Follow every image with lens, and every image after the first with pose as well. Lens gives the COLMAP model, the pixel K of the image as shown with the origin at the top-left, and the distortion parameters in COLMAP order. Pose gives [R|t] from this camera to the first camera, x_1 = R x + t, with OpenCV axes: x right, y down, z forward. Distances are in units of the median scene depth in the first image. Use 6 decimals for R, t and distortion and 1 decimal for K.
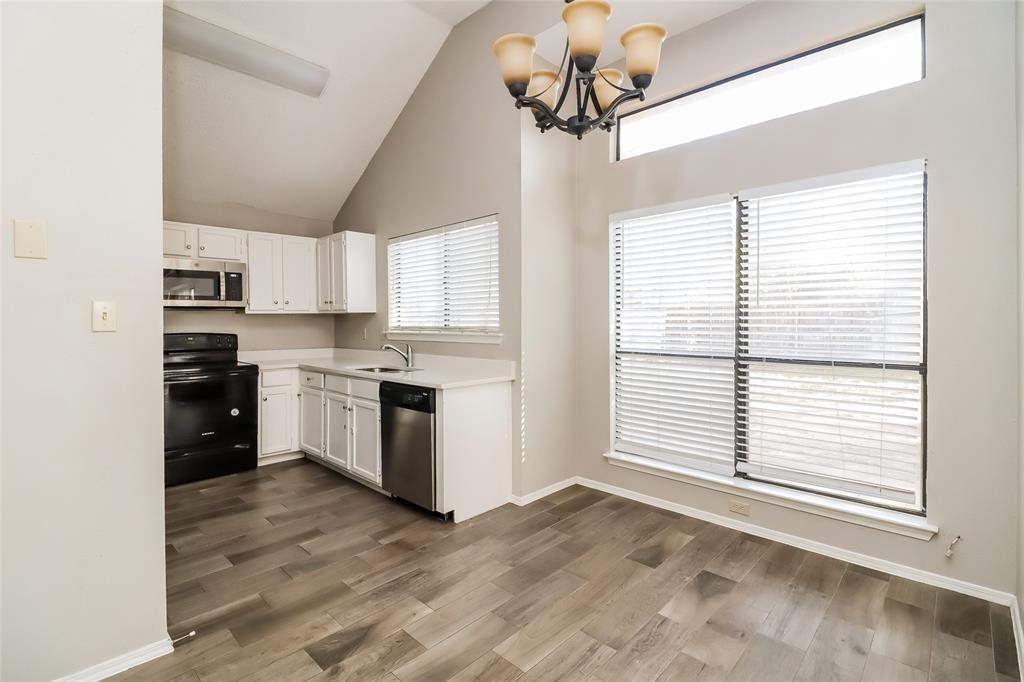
lens RADIAL K [[471.8, 0, 517.5], [0, 471.8, 324.9], [0, 0, 1]] dist [-0.001189, -0.000751]
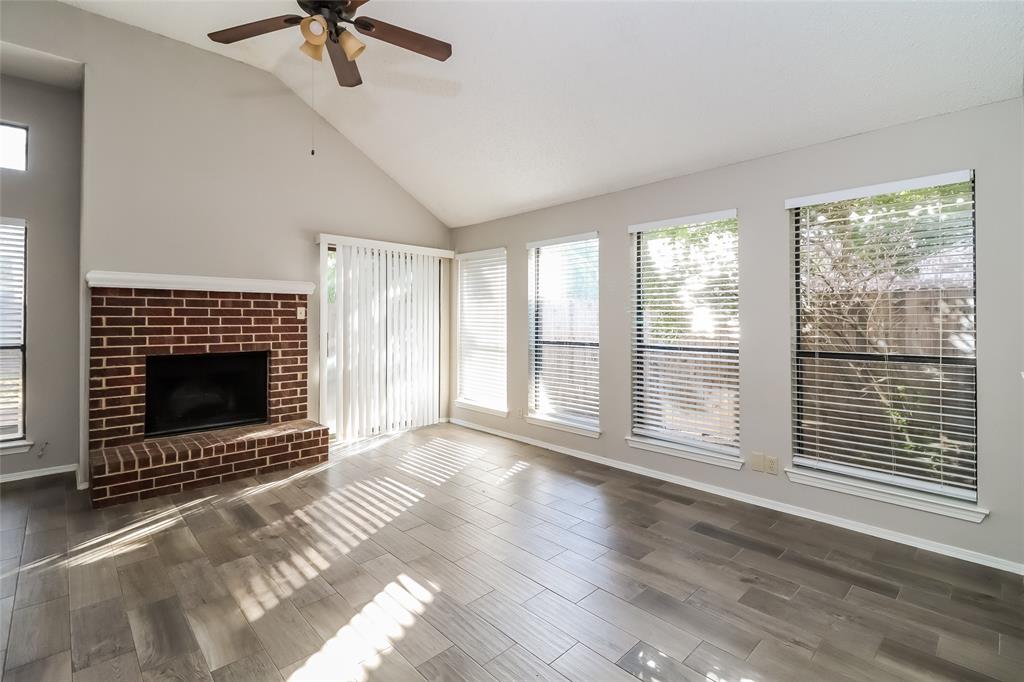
lens RADIAL K [[463.7, 0, 516.5], [0, 463.7, 313.5], [0, 0, 1]] dist [-0.000754, -0.000505]
pose [[0.041244, 0.011149, 0.999087, -0.394182], [0.008462, 0.999898, -0.011507, 0.005131], [-0.999113, 0.008929, 0.041146, -0.452565]]
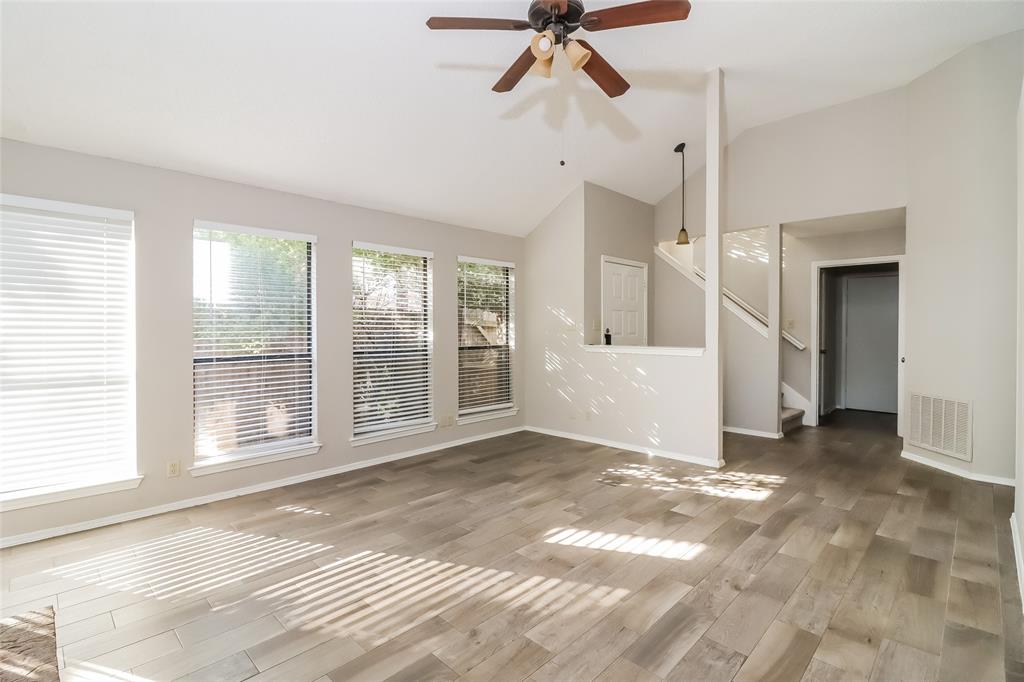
lens RADIAL K [[471.8, 0, 517.5], [0, 471.8, 324.9], [0, 0, 1]] dist [-0.001189, -0.000751]
pose [[-0.999892, 0.002448, 0.014510, 0.221882], [0.002475, 0.999995, 0.001848, -0.001518], [-0.014506, 0.001884, -0.999893, 0.433556]]
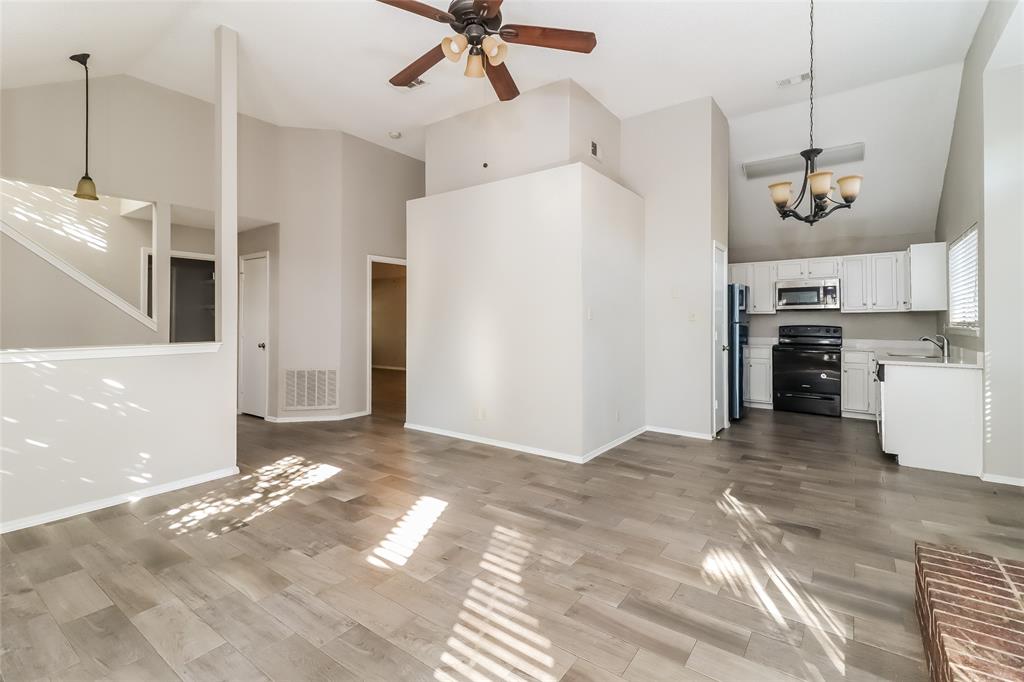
lens RADIAL K [[465.9, 0, 511.6], [0, 465.9, 318.7], [0, 0, 1]] dist [0.013936, -0.000125]
pose [[0.126614, -0.002758, -0.991948, 0.815611], [-0.007110, 0.999968, -0.003687, 0.007877], [0.991927, 0.007520, 0.126590, -0.216987]]
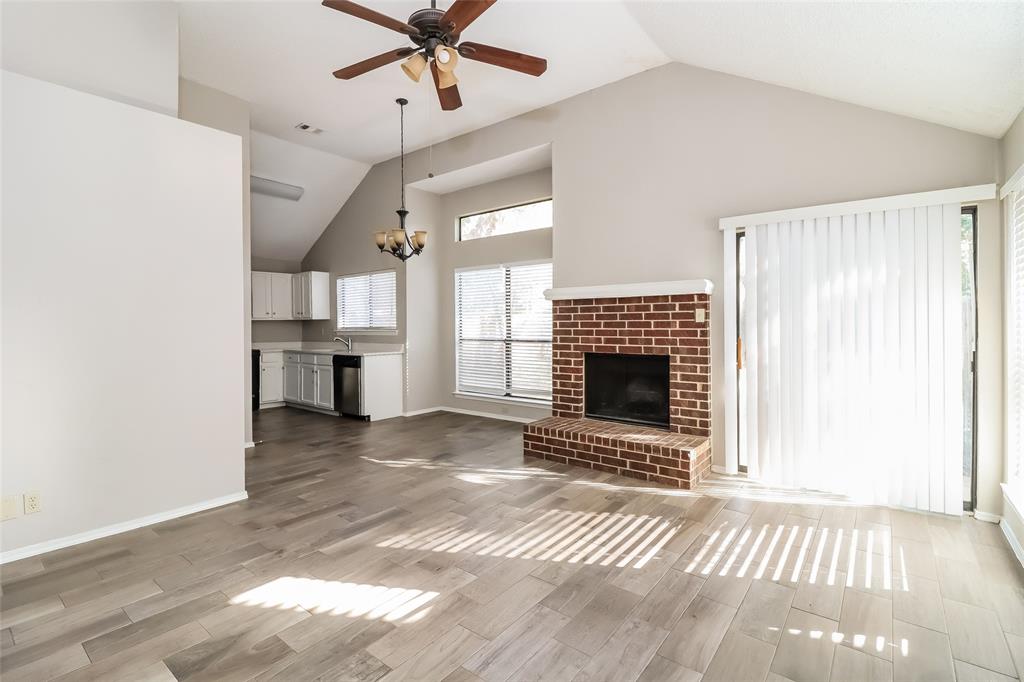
lens RADIAL K [[471.8, 0, 517.5], [0, 471.8, 324.9], [0, 0, 1]] dist [-0.001189, -0.000751]
pose [[0.995136, -0.005615, 0.098354, 0.231059], [0.006343, 0.999955, -0.007084, 0.011774], [-0.098310, 0.007673, 0.995126, -0.849827]]
